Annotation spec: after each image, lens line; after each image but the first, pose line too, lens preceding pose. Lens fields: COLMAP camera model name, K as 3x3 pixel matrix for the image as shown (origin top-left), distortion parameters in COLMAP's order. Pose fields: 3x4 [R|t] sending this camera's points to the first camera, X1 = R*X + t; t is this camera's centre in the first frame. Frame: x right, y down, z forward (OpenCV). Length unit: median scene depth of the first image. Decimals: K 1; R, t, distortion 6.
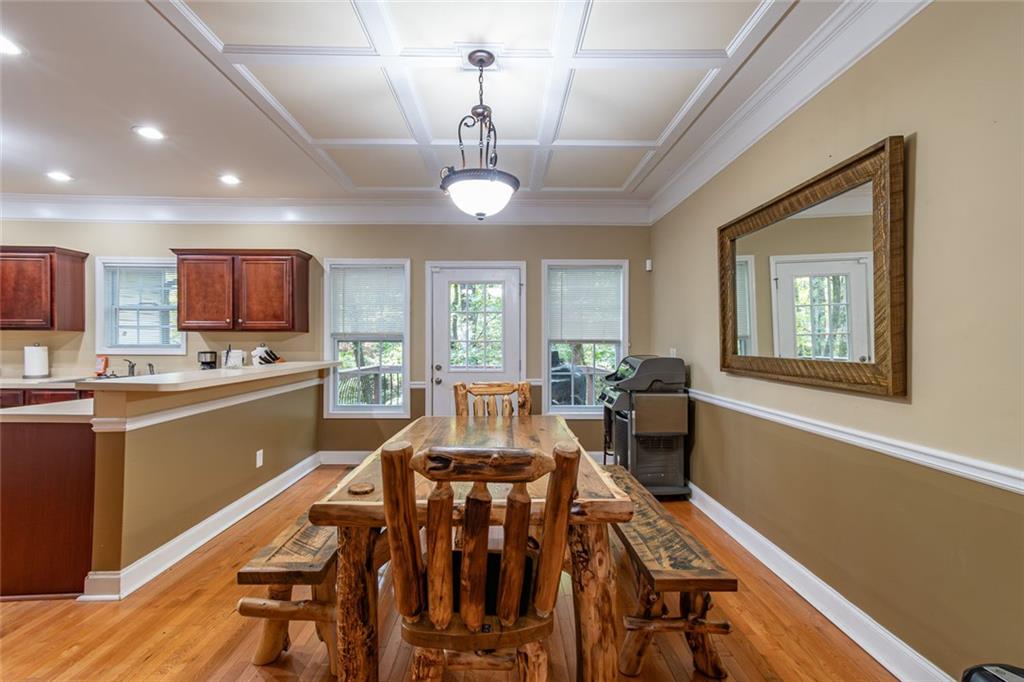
lens RADIAL K [[466.4, 0, 512.7], [0, 466.4, 344.6], [0, 0, 1]] dist [-0.016887, 0.029036]
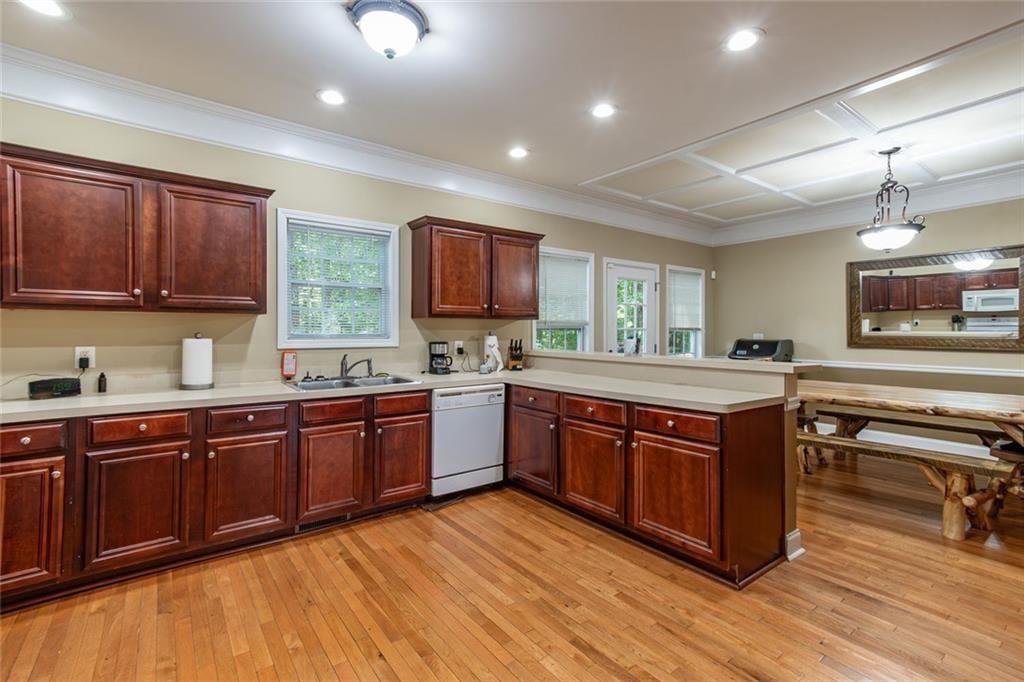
lens RADIAL K [[459.5, 0, 510.6], [0, 459.5, 330.2], [0, 0, 1]] dist [-0.001285, 0.012659]
pose [[0.800053, -0.002675, 0.599924, -1.090896], [0.005559, 0.999980, -0.002954, -0.003082], [-0.599904, 0.005698, 0.800052, 0.273814]]
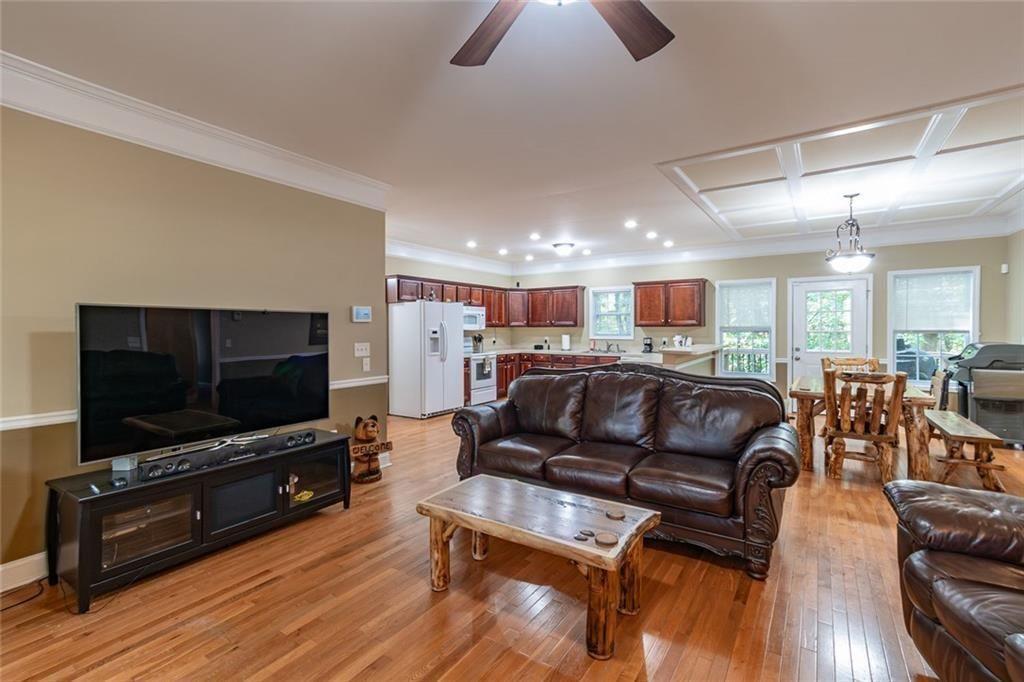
lens RADIAL K [[470.0, 0, 512.0], [0, 470.0, 341.0], [0, 0, 1]] dist [0.000963, 0.020820]
pose [[0.825104, 0.008364, -0.564919, -0.063904], [0.005802, 0.999712, 0.023275, -0.019020], [0.564951, -0.022482, 0.824818, -0.829196]]
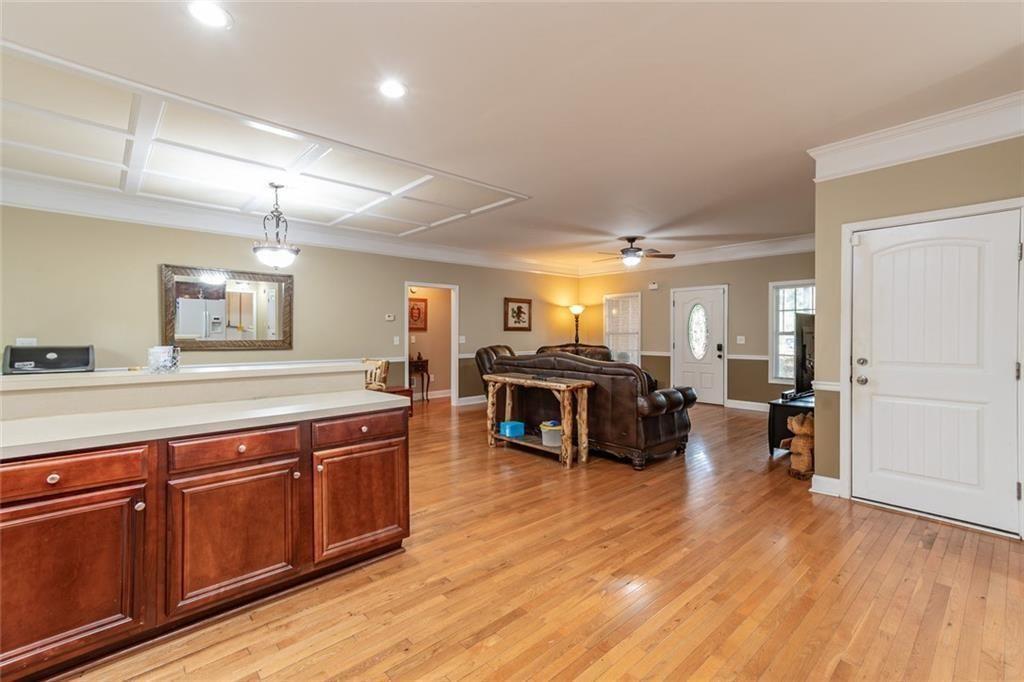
lens RADIAL K [[448.0, 0, 532.3], [0, 448.0, 335.0], [0, 0, 1]] dist [0.000208, 0.000090]
pose [[-0.680686, -0.006931, 0.732542, -1.134240], [-0.001465, 0.999966, 0.008099, -0.008834], [-0.732574, 0.004440, -0.680673, 0.790900]]
